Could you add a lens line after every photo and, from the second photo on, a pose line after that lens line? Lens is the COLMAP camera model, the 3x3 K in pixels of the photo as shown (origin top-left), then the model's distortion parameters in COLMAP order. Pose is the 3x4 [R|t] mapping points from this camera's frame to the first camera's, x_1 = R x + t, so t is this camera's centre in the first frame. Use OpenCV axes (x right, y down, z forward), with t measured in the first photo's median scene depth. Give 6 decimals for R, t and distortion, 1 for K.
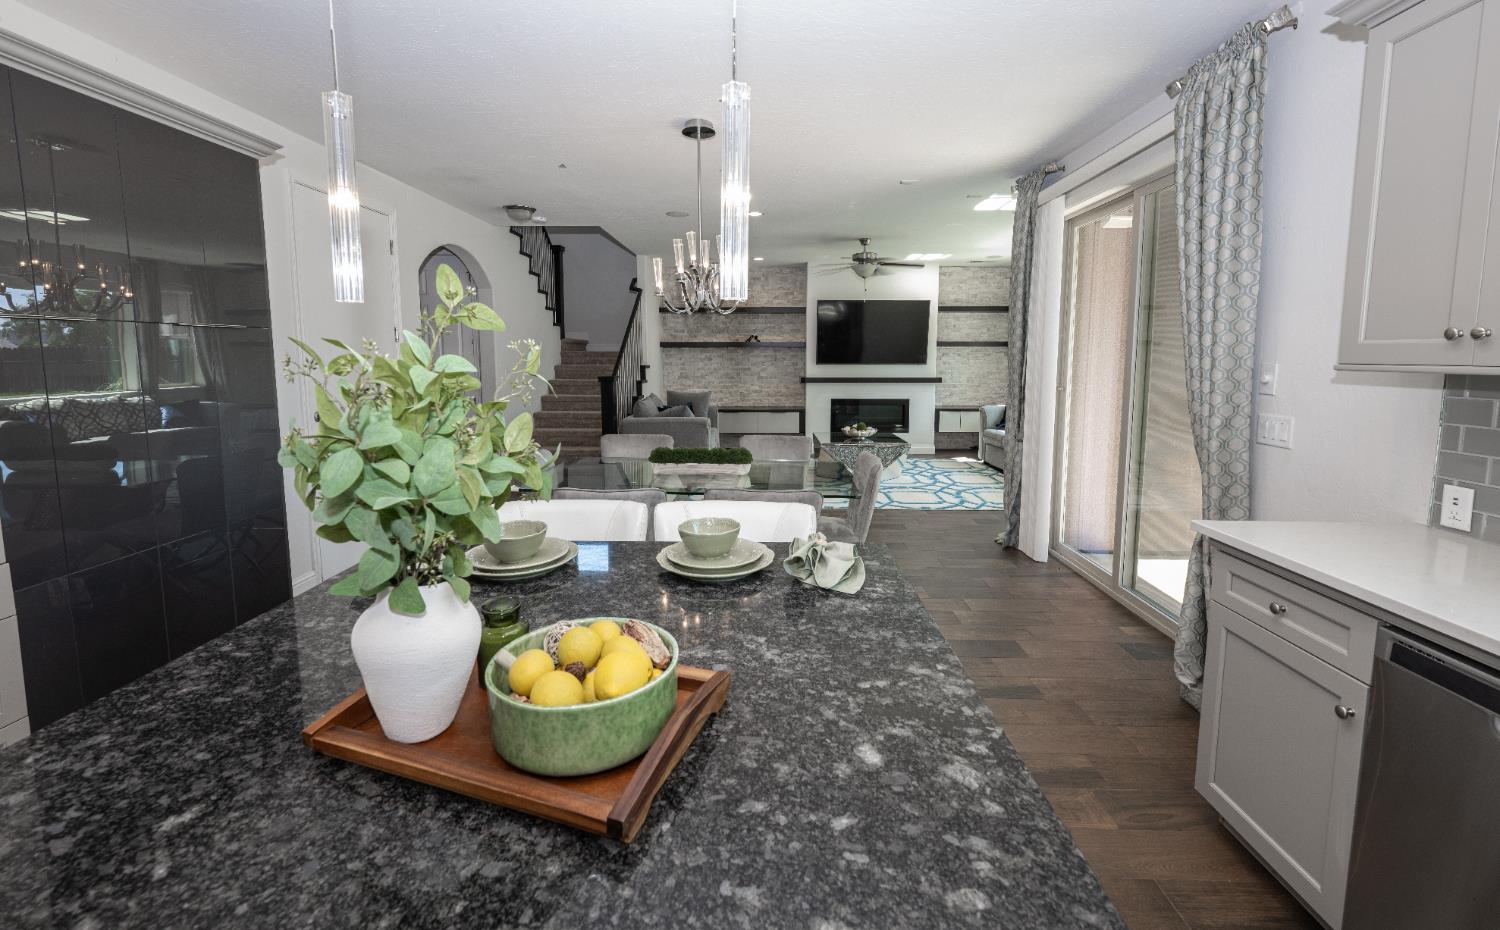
lens RADIAL K [[614.9, 0, 744.3], [0, 614.9, 418.7], [0, 0, 1]] dist [-0.002865, -0.000173]
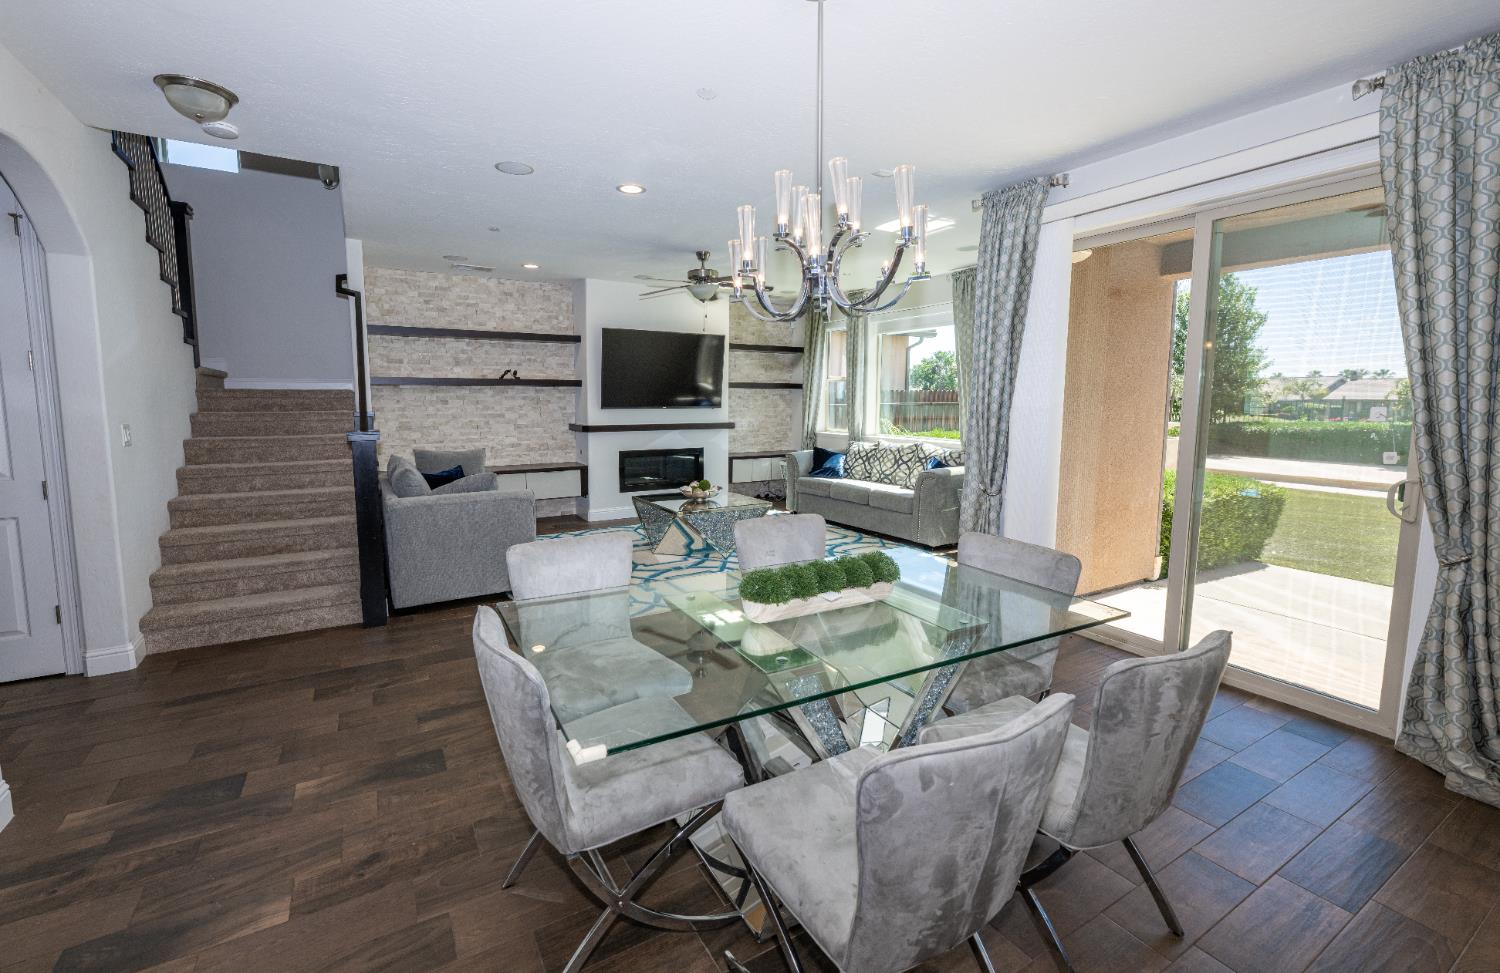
lens RADIAL K [[627.4, 0, 718.7], [0, 627.4, 463.5], [0, 0, 1]] dist [-0.001116, -0.000559]
pose [[0.852271, -0.051555, 0.520553, -0.187558], [0.051338, 0.998571, 0.014844, -0.022833], [-0.520575, 0.014073, 0.853700, 0.241536]]
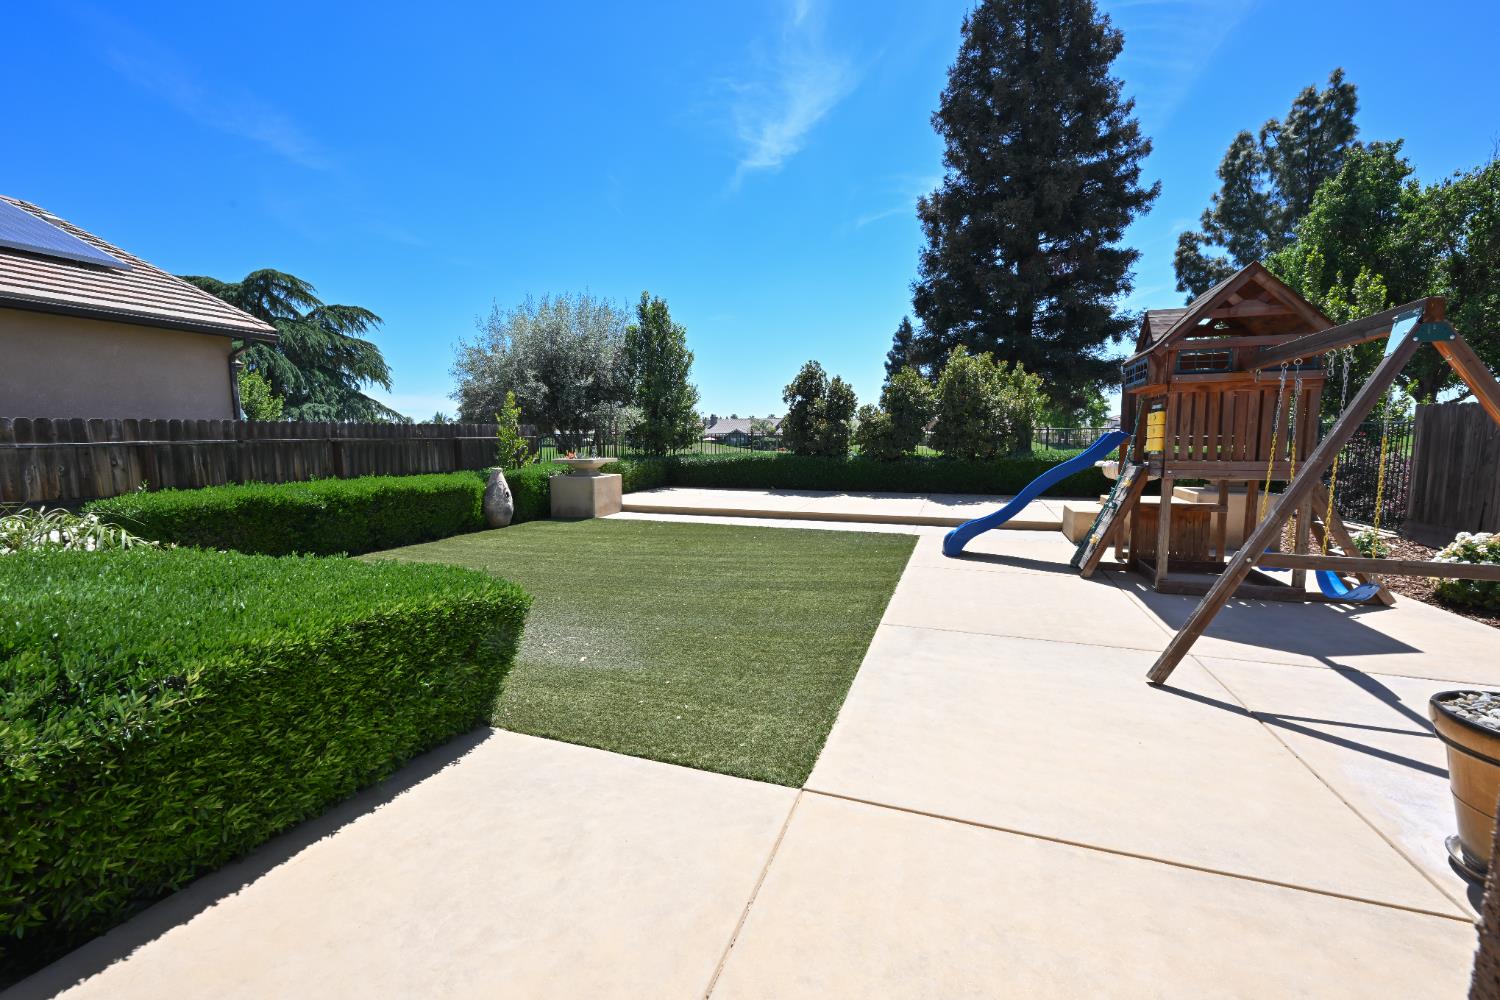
lens RADIAL K [[602.3, 0, 744.2], [0, 602.3, 503.0], [0, 0, 1]] dist [0.000458, 0.000140]
pose [[0.309747, -0.107088, 0.944769, 0.423680], [0.105135, 0.991402, 0.077905, -0.014636], [-0.944989, 0.075197, 0.318342, 0.259660]]
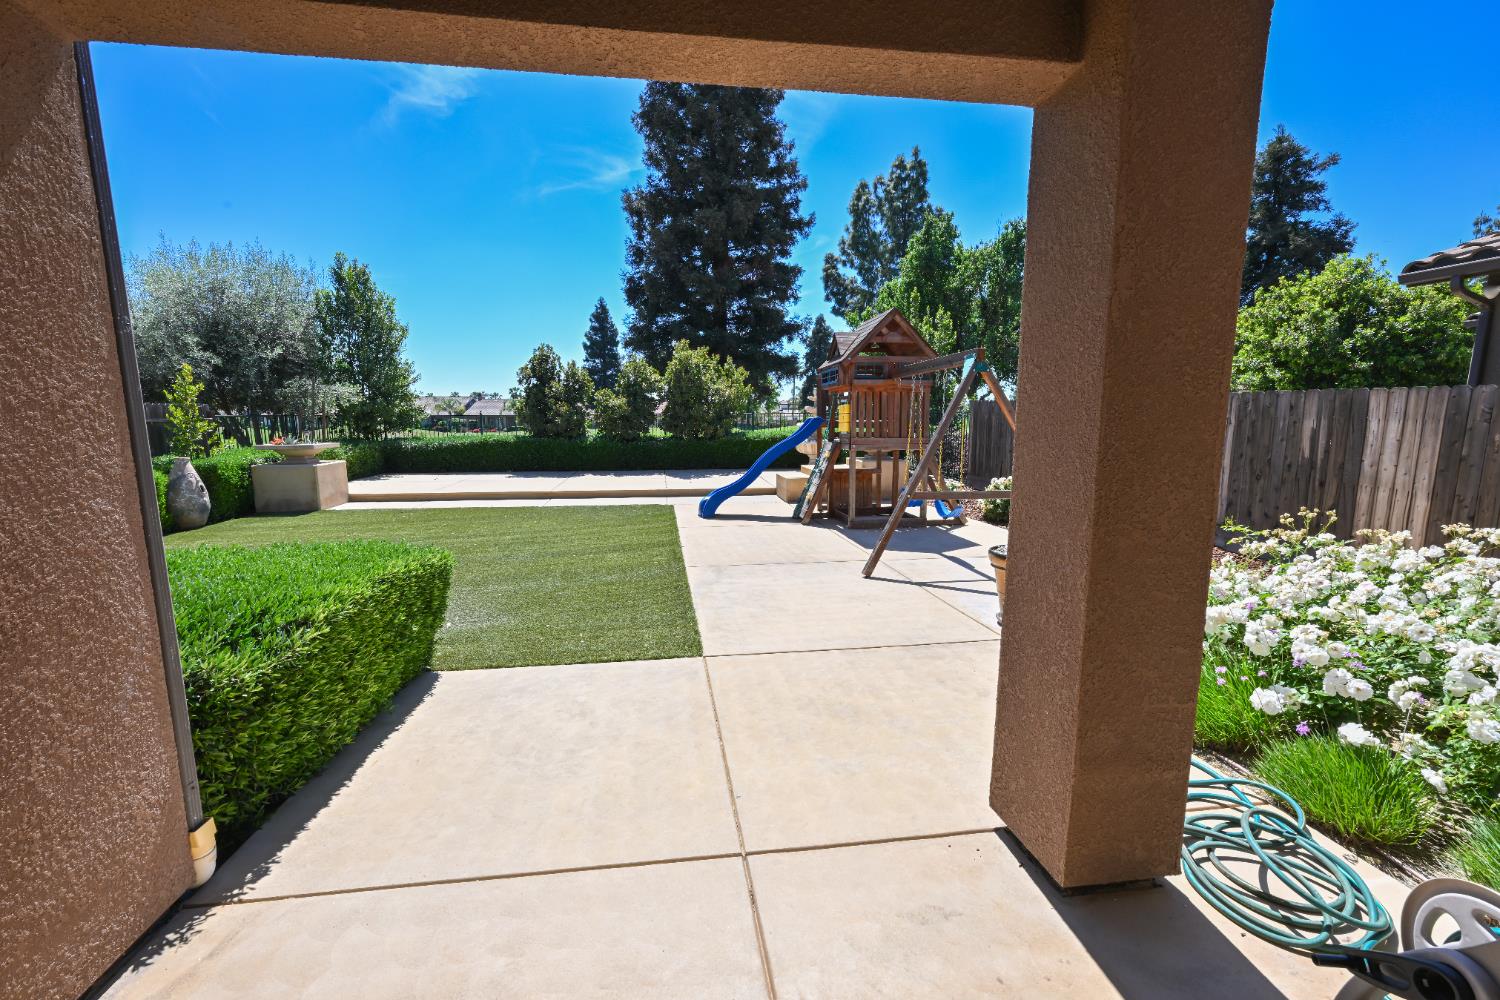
lens RADIAL K [[607.2, 0, 743.6], [0, 607.2, 500.2], [0, 0, 1]] dist [-0.001063, -0.000136]
pose [[-0.173094, -0.135684, 0.975514, 0.259983], [0.103336, 0.982497, 0.154991, -0.032386], [-0.979469, 0.127634, -0.156044, 0.366801]]
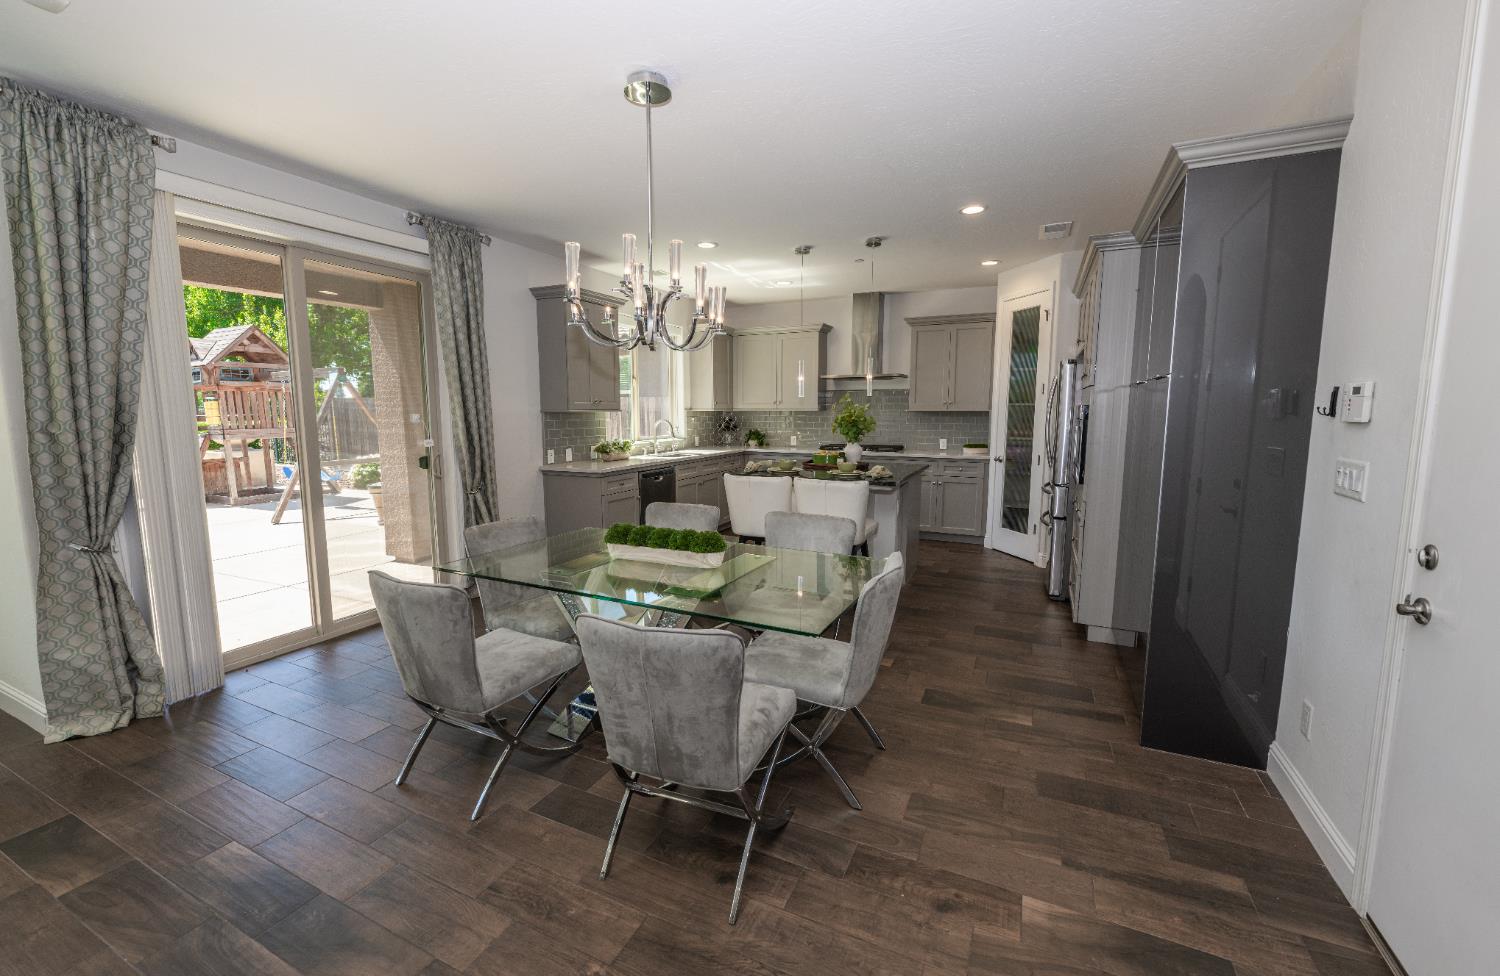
lens RADIAL K [[598.1, 0, 750.0], [0, 598.1, 488.0], [0, 0, 1]] dist [-0.005950, -0.000252]
pose [[-0.917523, -0.052321, 0.394226, -0.195541], [0.041995, 0.973018, 0.226876, -0.070324], [-0.395459, 0.224719, -0.890569, 0.684016]]
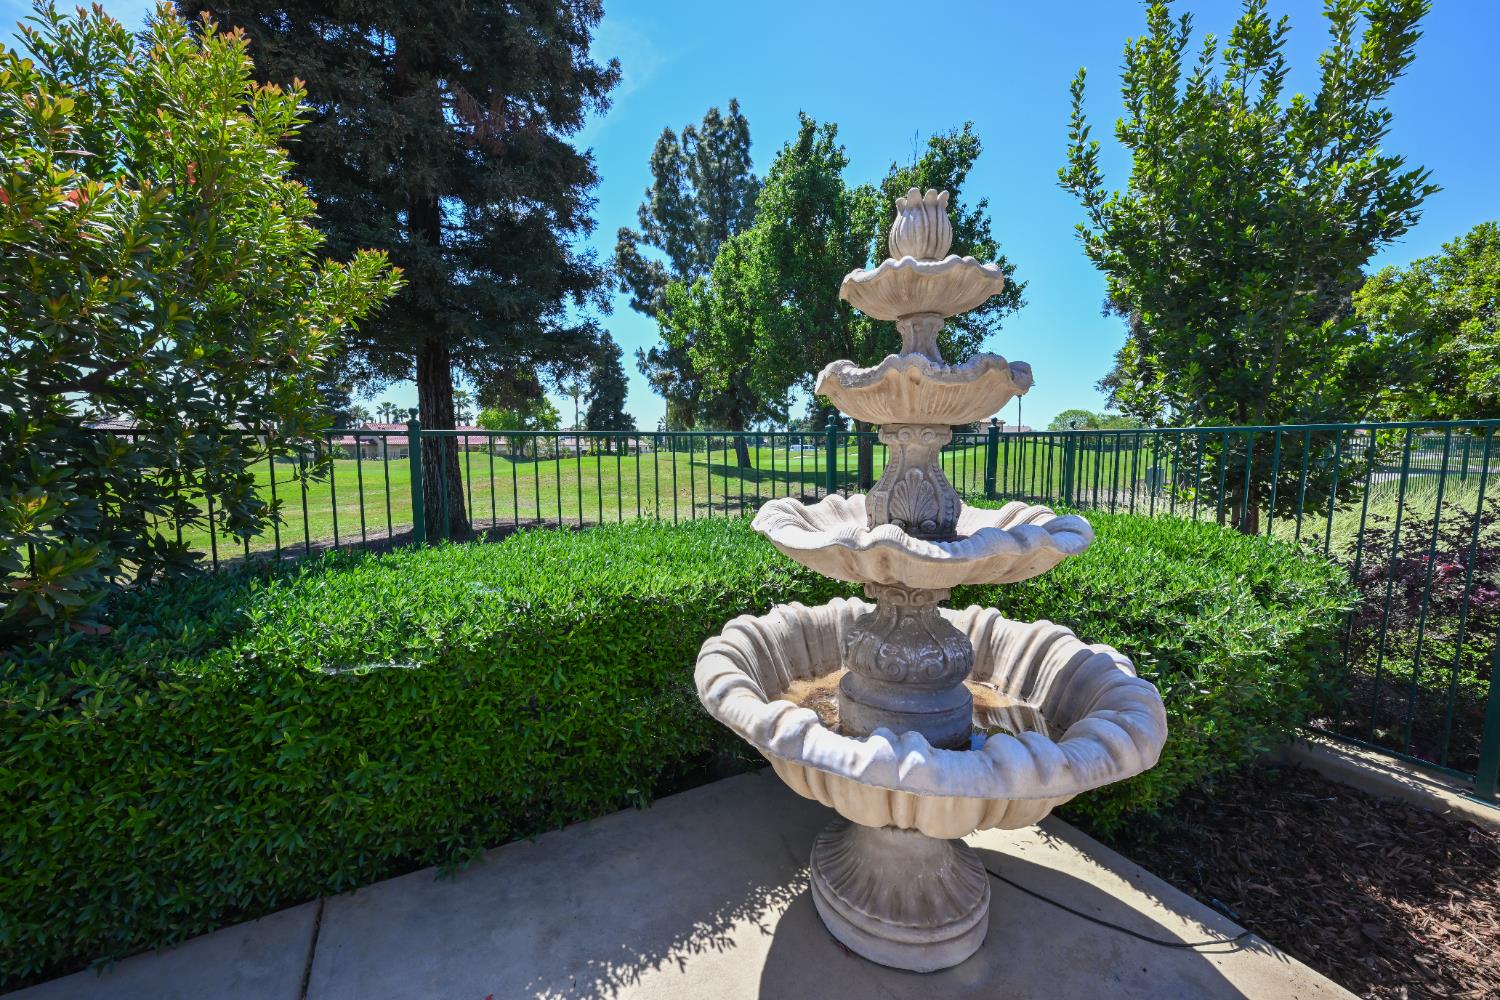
lens RADIAL K [[587.1, 0, 740.1], [0, 587.1, 503.9], [0, 0, 1]] dist [0.002302, 0.000161]
pose [[-0.503132, -0.086311, 0.859889, 1.899104], [0.088761, 0.984577, 0.150761, 0.007548], [-0.859639, 0.152177, -0.487711, -0.012856]]
